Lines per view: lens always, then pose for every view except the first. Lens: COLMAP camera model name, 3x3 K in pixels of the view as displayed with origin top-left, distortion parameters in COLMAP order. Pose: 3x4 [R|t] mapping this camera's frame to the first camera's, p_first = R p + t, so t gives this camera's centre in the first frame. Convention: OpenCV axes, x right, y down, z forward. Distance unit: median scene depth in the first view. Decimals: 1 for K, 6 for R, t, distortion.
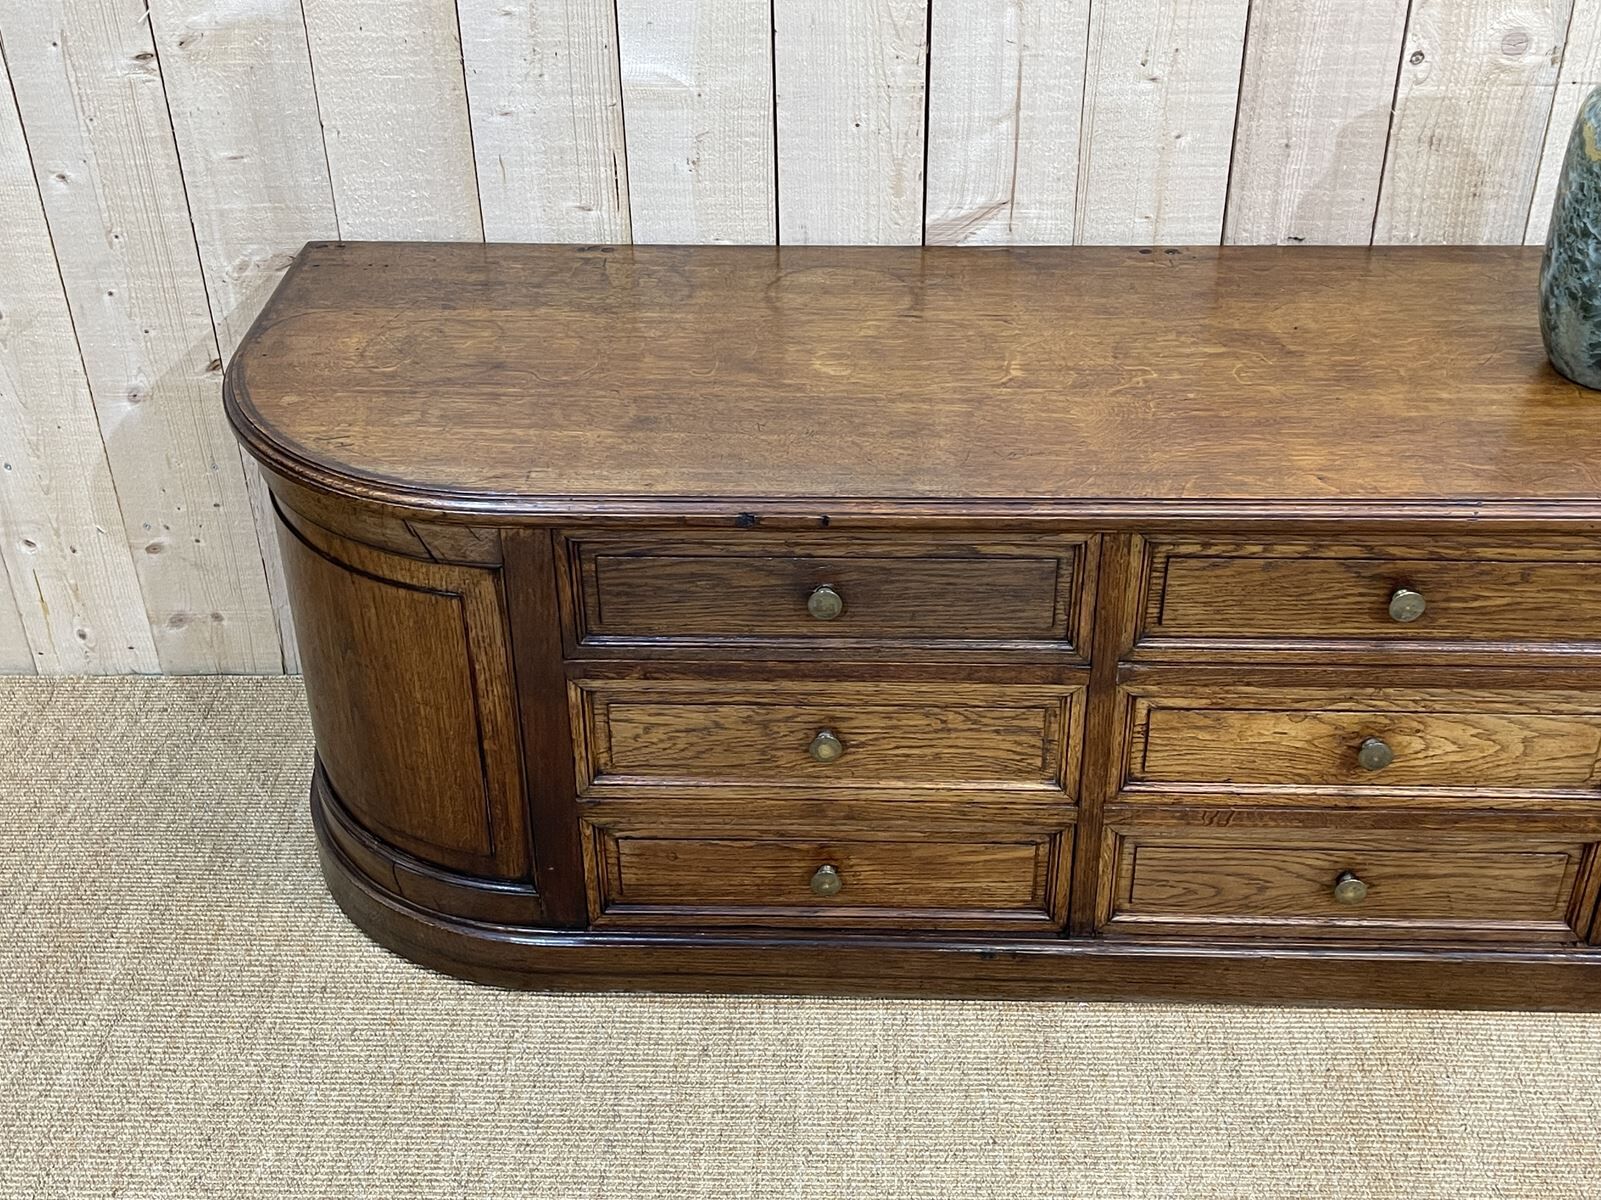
lens RADIAL K [[1867.9, 0, 800.8], [0, 1867.9, 599.4], [0, 0, 1]] dist [0.054936, 0.000000]
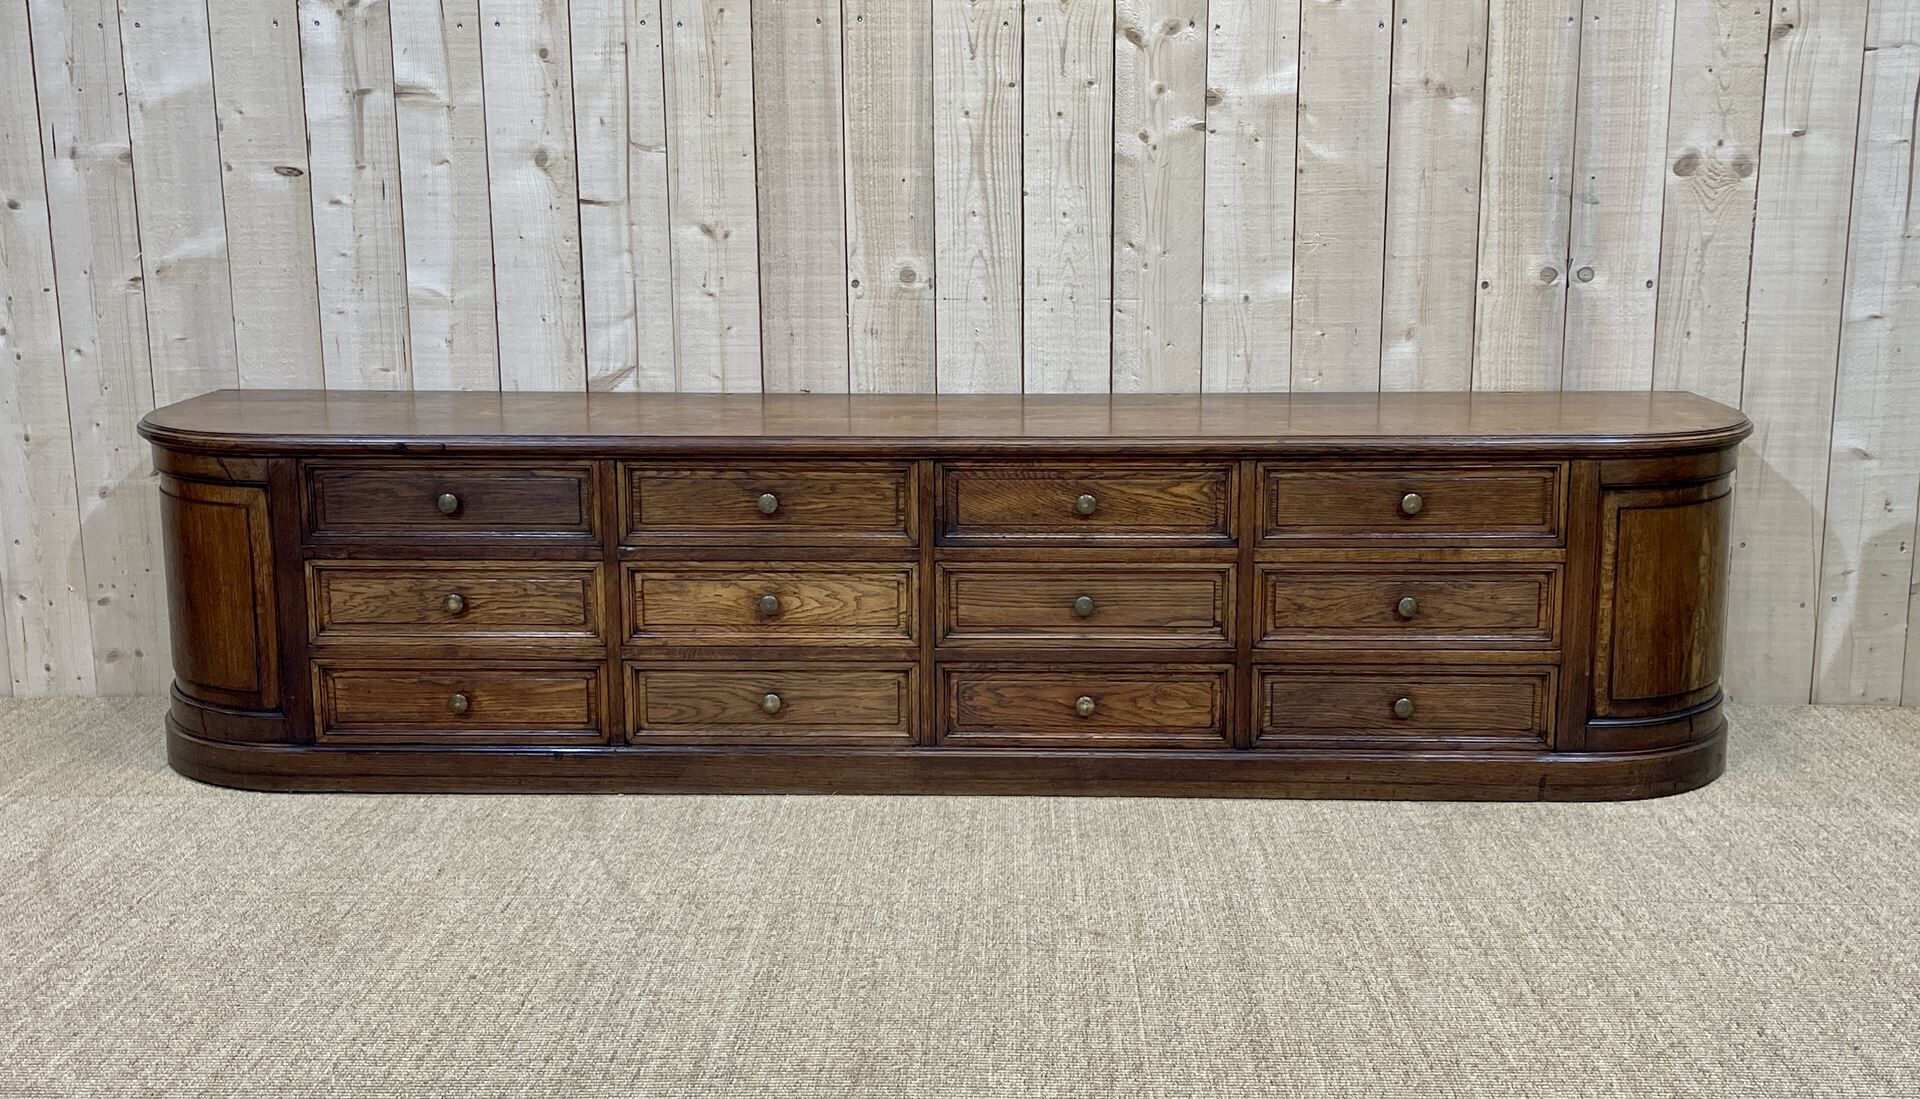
lens RADIAL K [[1963.5, 0, 952.3], [0, 1963.5, 539.4], [0, 0, 1]] dist [0.052960, 0.000000]
pose [[0.999888, 0.009997, -0.011124, 0.441365], [-0.013421, 0.927945, -0.372475, 0.623585], [0.006599, 0.372583, 0.927975, -0.624068]]
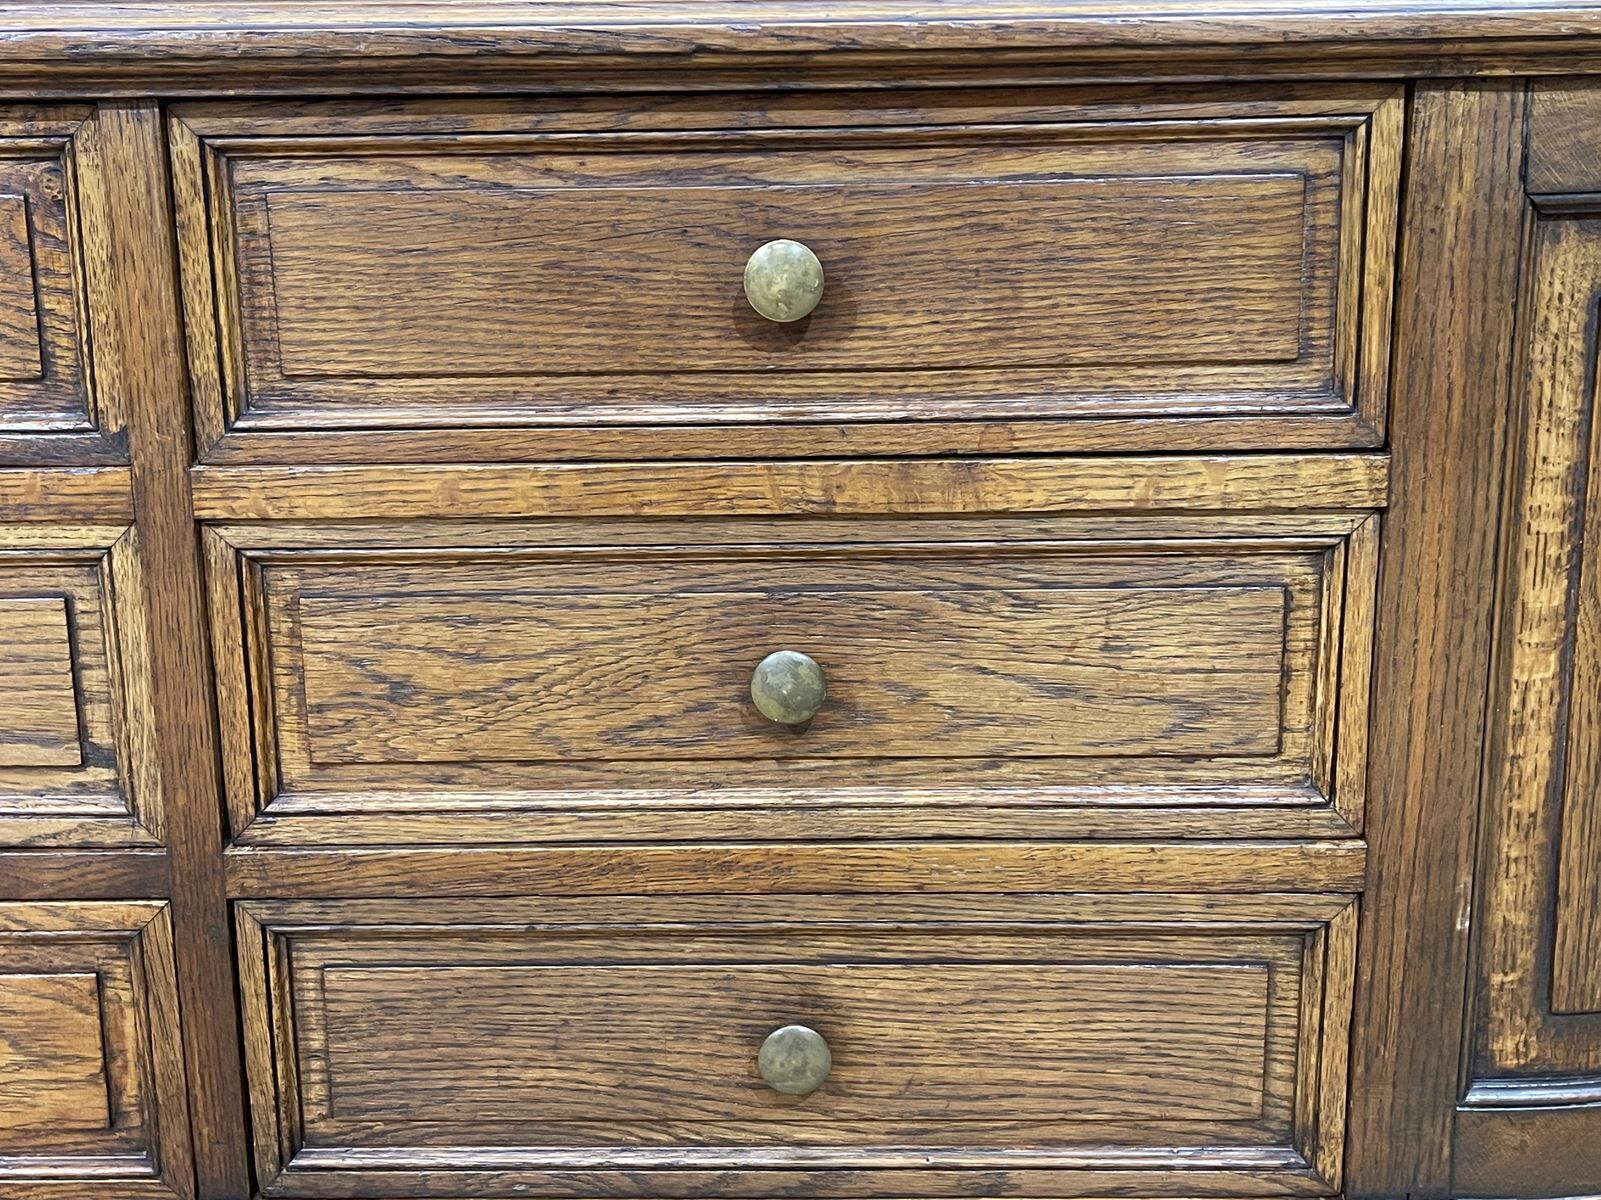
lens RADIAL K [[1958.7, 0, 783.7], [0, 1958.7, 594.1], [0, 0, 1]] dist [0.071357, 0.000000]
pose [[0.999849, -0.000626, 0.017345, 0.784000], [0.006563, 0.938795, -0.344414, 0.201012], [-0.016068, 0.344476, 0.938657, 0.479758]]
